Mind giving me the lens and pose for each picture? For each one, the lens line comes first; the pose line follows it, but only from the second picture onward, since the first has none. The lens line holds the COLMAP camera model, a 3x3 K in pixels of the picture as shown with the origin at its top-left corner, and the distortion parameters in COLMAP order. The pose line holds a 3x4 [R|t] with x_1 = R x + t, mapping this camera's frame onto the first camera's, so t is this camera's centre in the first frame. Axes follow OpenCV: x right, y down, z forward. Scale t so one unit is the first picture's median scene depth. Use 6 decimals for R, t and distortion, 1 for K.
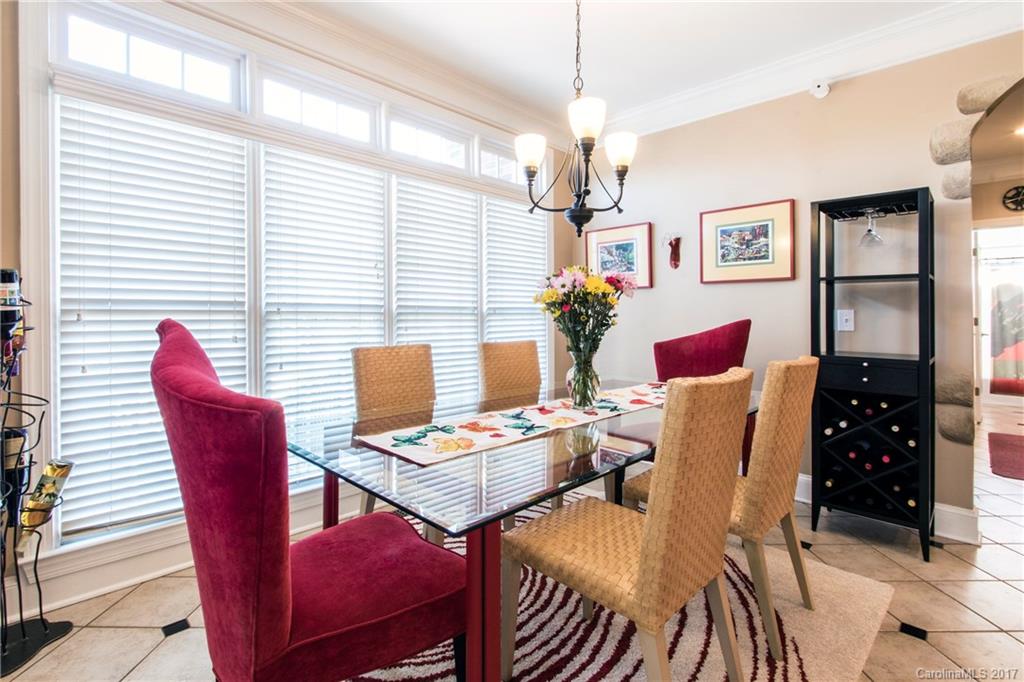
lens RADIAL K [[481.4, 0, 503.0], [0, 481.4, 320.9], [0, 0, 1]] dist [-0.004676, -0.000830]
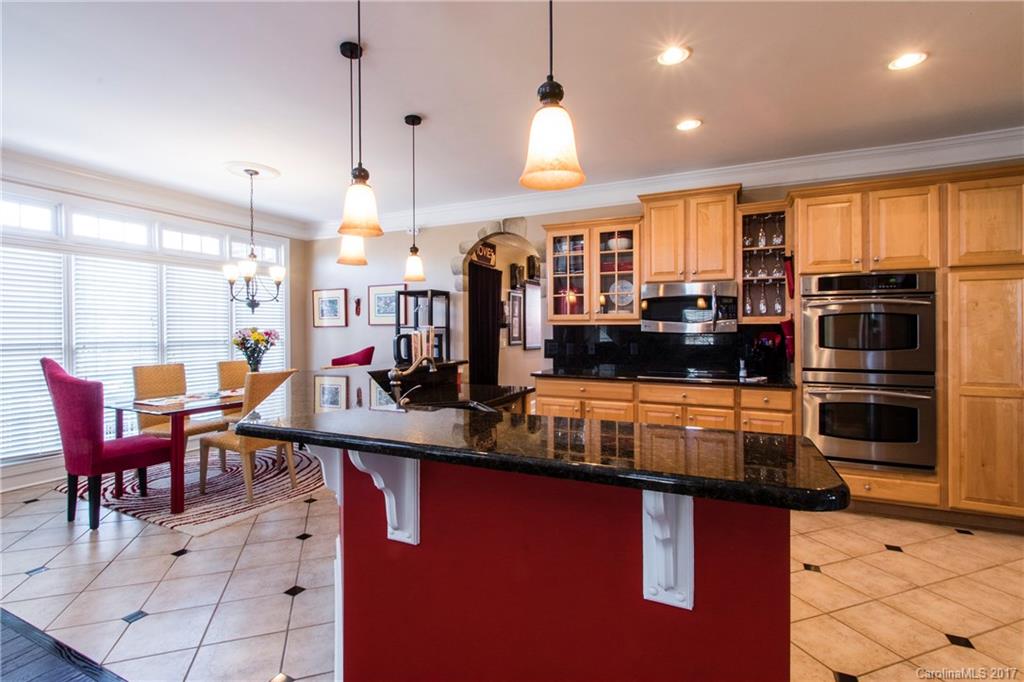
lens RADIAL K [[481.4, 0, 512.2], [0, 481.4, 330.9], [0, 0, 1]] dist [-0.004676, -0.000830]
pose [[0.942304, -0.008480, 0.334650, 0.365051], [0.011792, 0.999900, -0.007869, -0.040783], [-0.334550, 0.011361, 0.942310, -1.016421]]
